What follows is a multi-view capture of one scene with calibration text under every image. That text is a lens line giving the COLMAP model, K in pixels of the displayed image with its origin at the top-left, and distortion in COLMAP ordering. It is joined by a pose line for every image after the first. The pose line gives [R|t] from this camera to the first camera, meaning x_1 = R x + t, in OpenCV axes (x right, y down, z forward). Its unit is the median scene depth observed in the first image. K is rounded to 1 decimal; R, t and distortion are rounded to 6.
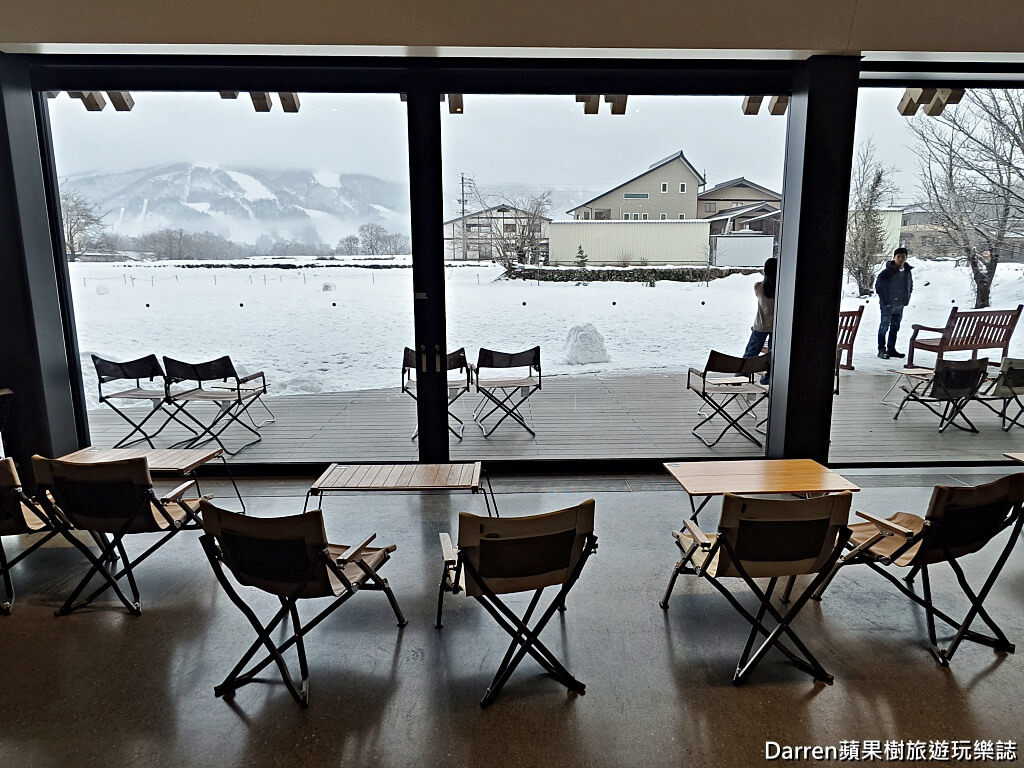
lens RADIAL K [[643.7, 0, 512.0], [0, 643.7, 384.0], [0, 0, 1]] dist [0.000508, 0.001796]
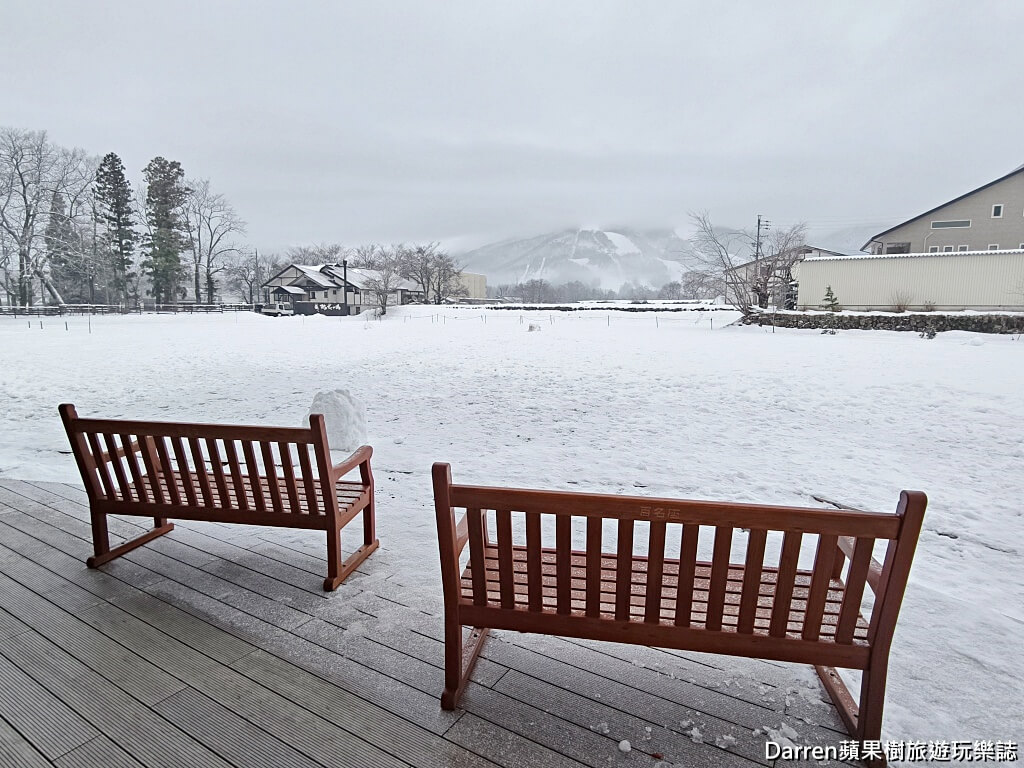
lens RADIAL K [[571.8, 0, 519.5], [0, 571.8, 383.5], [0, 0, 1]] dist [-0.000685, -0.002129]
pose [[0.840240, 0.077630, -0.536628, 0.137664], [-0.106262, 0.994082, -0.022576, -0.024277], [0.531699, 0.075992, 0.843517, 0.136280]]
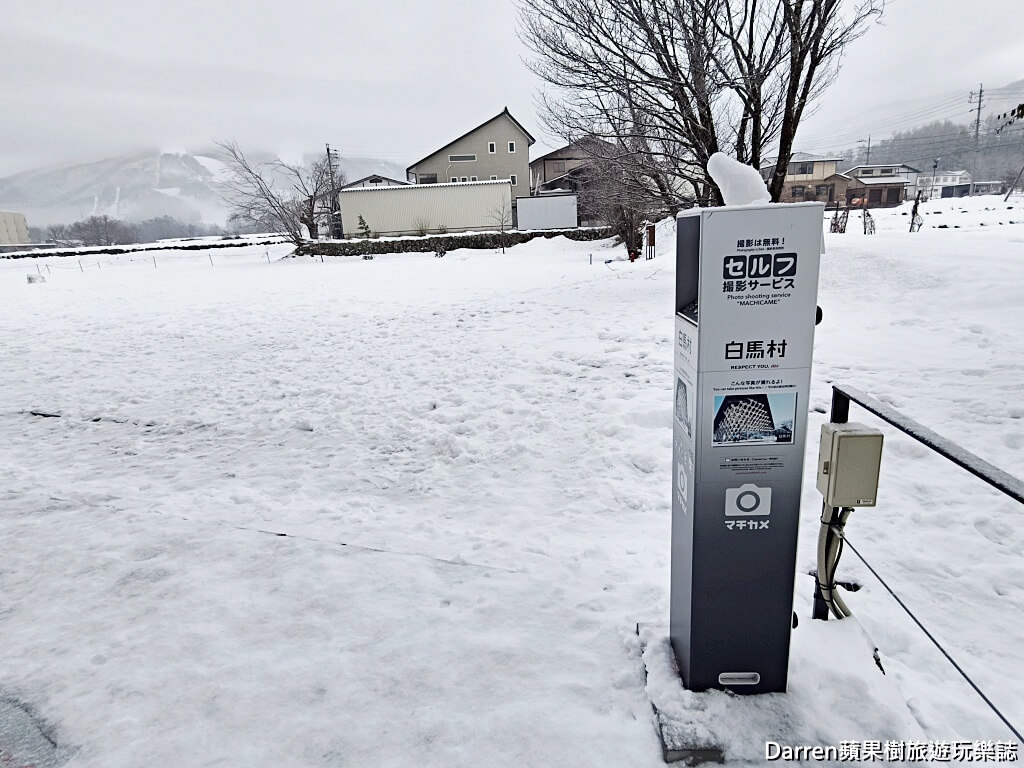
lens RADIAL K [[571.8, 0, 519.5], [0, 571.8, 383.5], [0, 0, 1]] dist [-0.000685, -0.002129]
pose [[0.997885, -0.058814, 0.027682, 0.231448], [0.056478, 0.995296, 0.078719, -0.021954], [-0.032181, -0.076989, 0.996512, 0.127556]]
